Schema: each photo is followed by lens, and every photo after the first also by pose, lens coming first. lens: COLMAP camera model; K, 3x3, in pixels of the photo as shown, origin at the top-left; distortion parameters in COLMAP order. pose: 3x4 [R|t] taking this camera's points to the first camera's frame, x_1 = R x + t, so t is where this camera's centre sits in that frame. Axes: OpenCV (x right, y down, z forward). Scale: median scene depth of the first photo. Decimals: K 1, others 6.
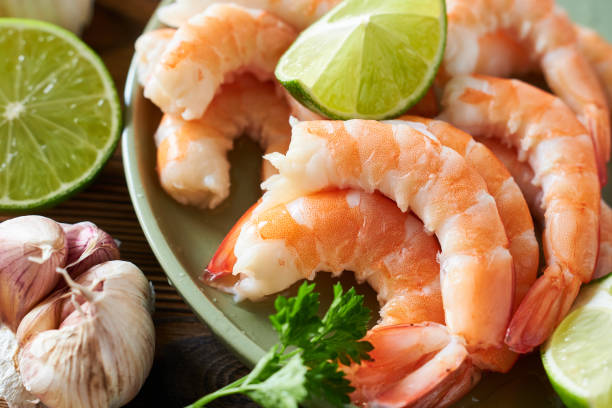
lens RADIAL K [[915.8, 0, 306.0], [0, 915.8, 204.0], [0, 0, 1]] dist [0.039611, 0.122313]
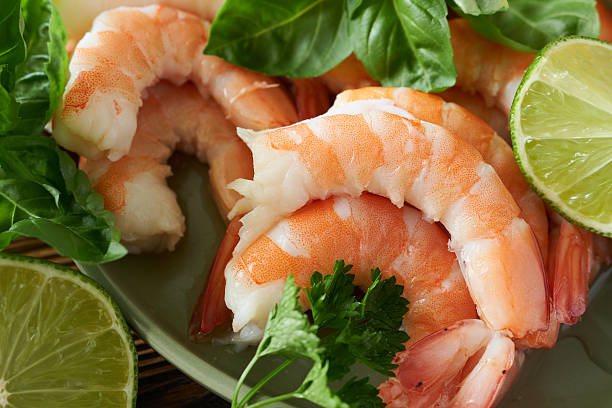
lens RADIAL K [[915.8, 0, 306.0], [0, 915.8, 204.0], [0, 0, 1]] dist [0.039611, 0.122313]
pose [[0.947782, -0.277390, 0.157366, -0.118687], [0.253446, 0.954640, 0.156294, -0.156812], [-0.193582, -0.108249, 0.975094, 0.156246]]
